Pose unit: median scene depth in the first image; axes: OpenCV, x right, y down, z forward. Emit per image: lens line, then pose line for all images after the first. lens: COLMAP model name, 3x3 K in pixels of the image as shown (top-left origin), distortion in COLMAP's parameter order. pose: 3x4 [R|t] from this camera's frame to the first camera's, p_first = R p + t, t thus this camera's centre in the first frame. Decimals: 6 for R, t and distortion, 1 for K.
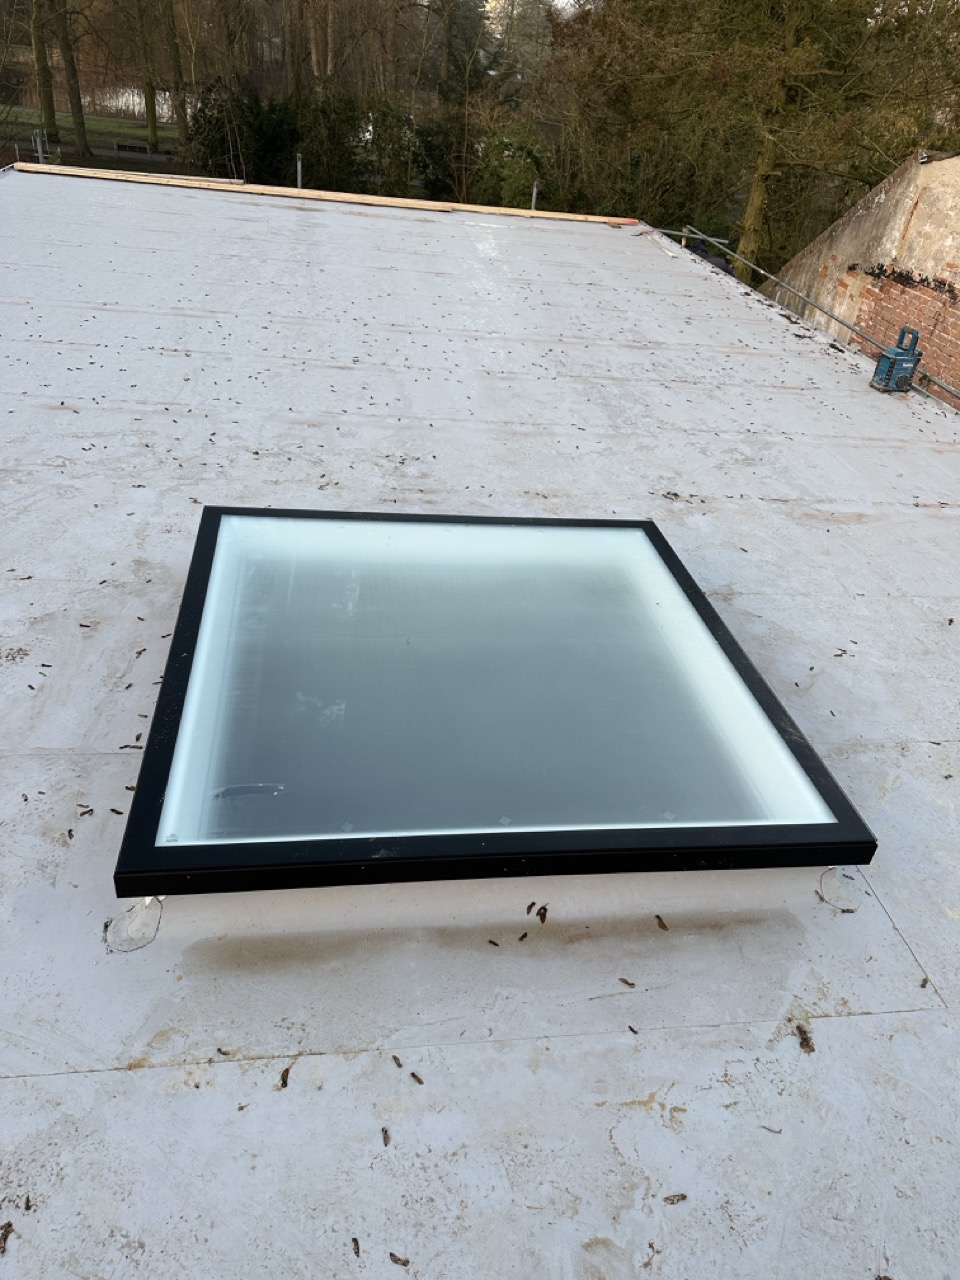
lens RADIAL K [[892.5, 0, 480.0], [0, 892.5, 640.0], [0, 0, 1]] dist [0.082277, -0.118623]
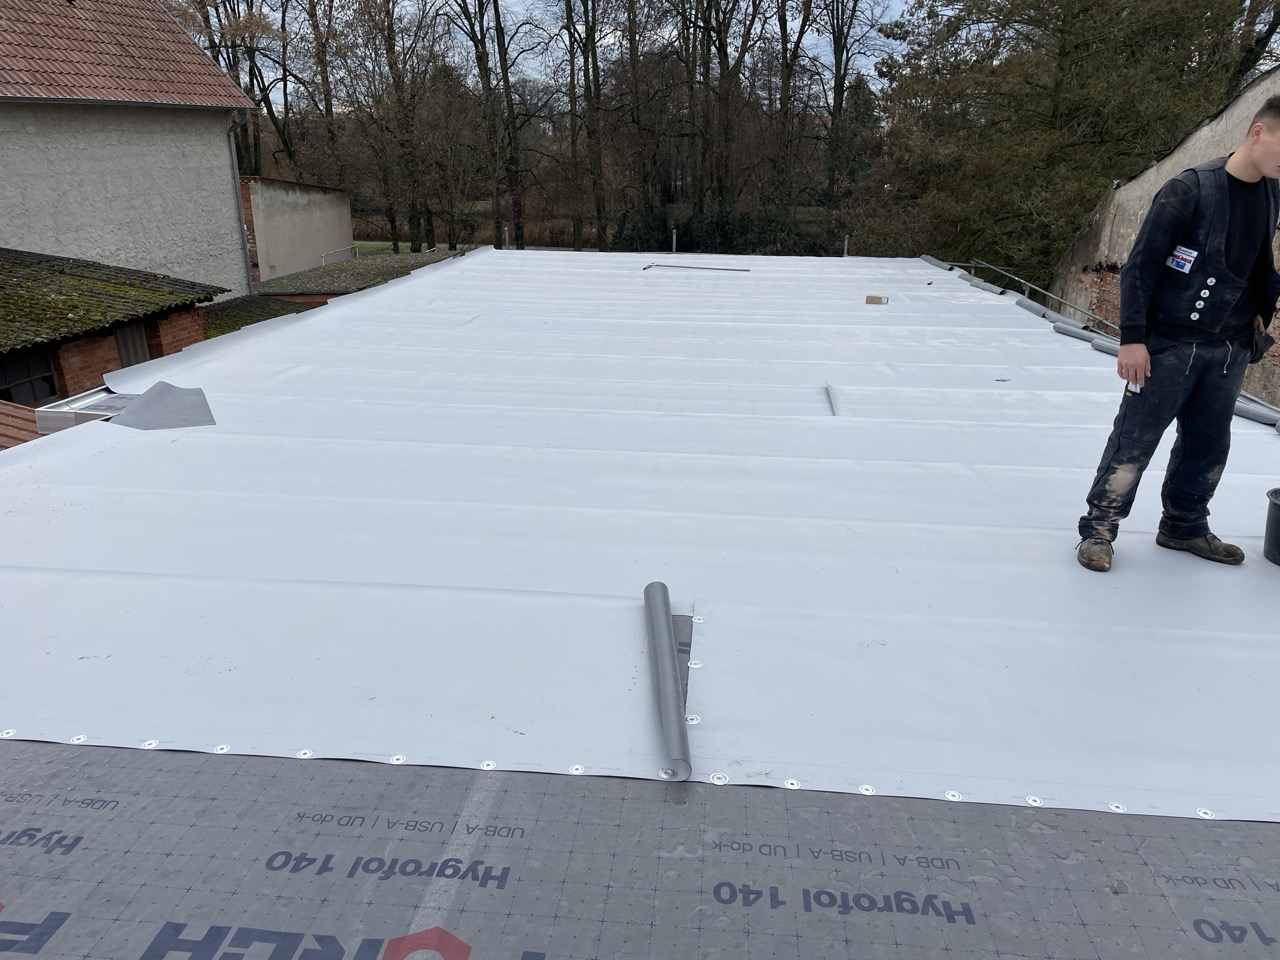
lens RADIAL K [[958.2, 0, 640.0], [0, 958.2, 480.0], [0, 0, 1]] dist [0.002840, 0.001155]
pose [[0.967269, -0.026709, -0.252344, 0.271334], [-0.043255, 0.962536, -0.267682, 0.582156], [0.250039, 0.269835, 0.929876, -0.758663]]
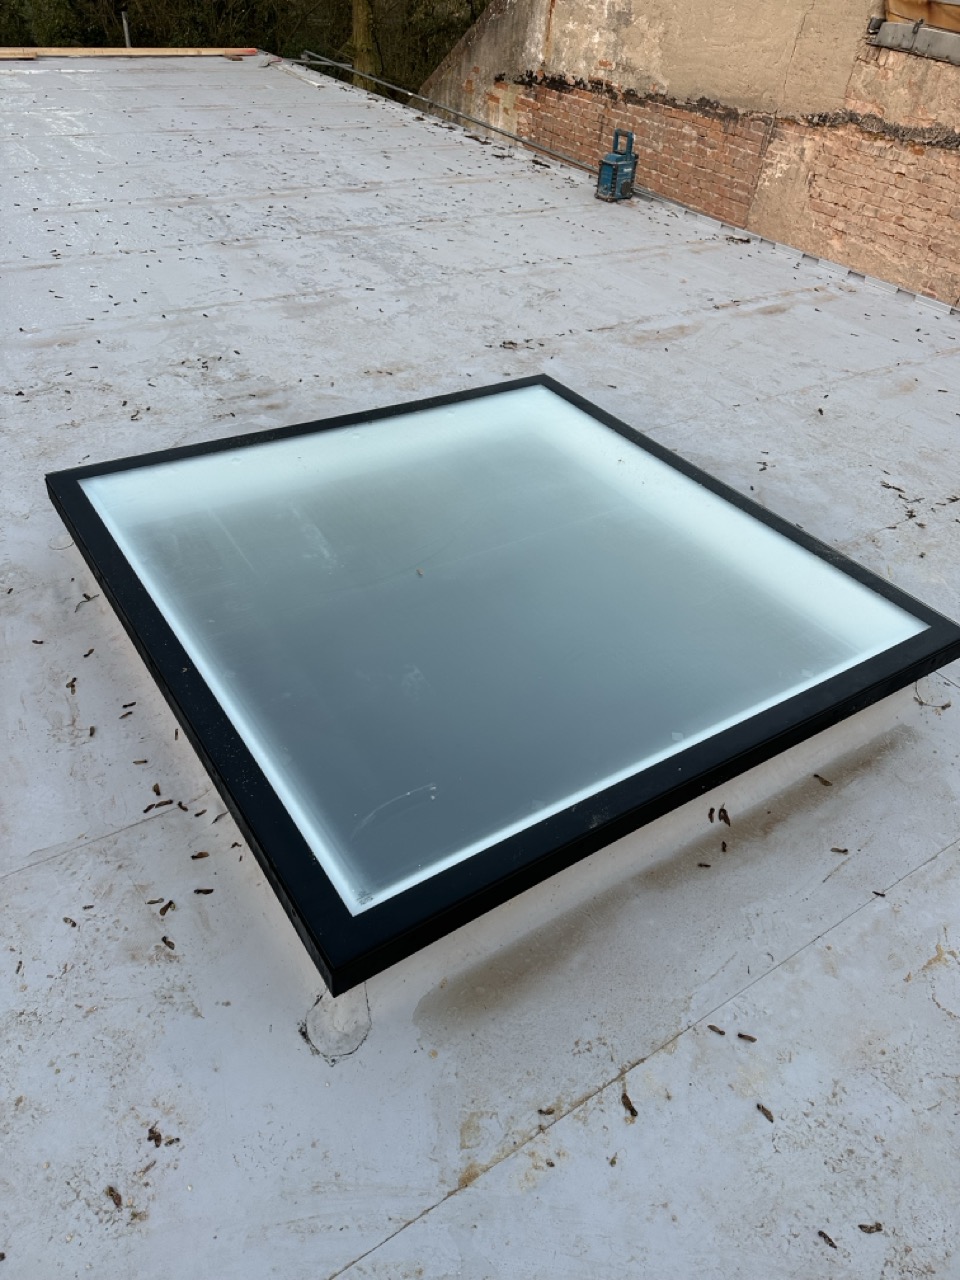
lens RADIAL K [[886.3, 0, 480.0], [0, 886.3, 640.0], [0, 0, 1]] dist [0.051646, -0.067267]
pose [[0.903589, -0.298470, 0.307315, -0.173064], [0.250583, 0.950070, 0.185946, -0.045283], [-0.347470, -0.091011, 0.933264, 0.111822]]
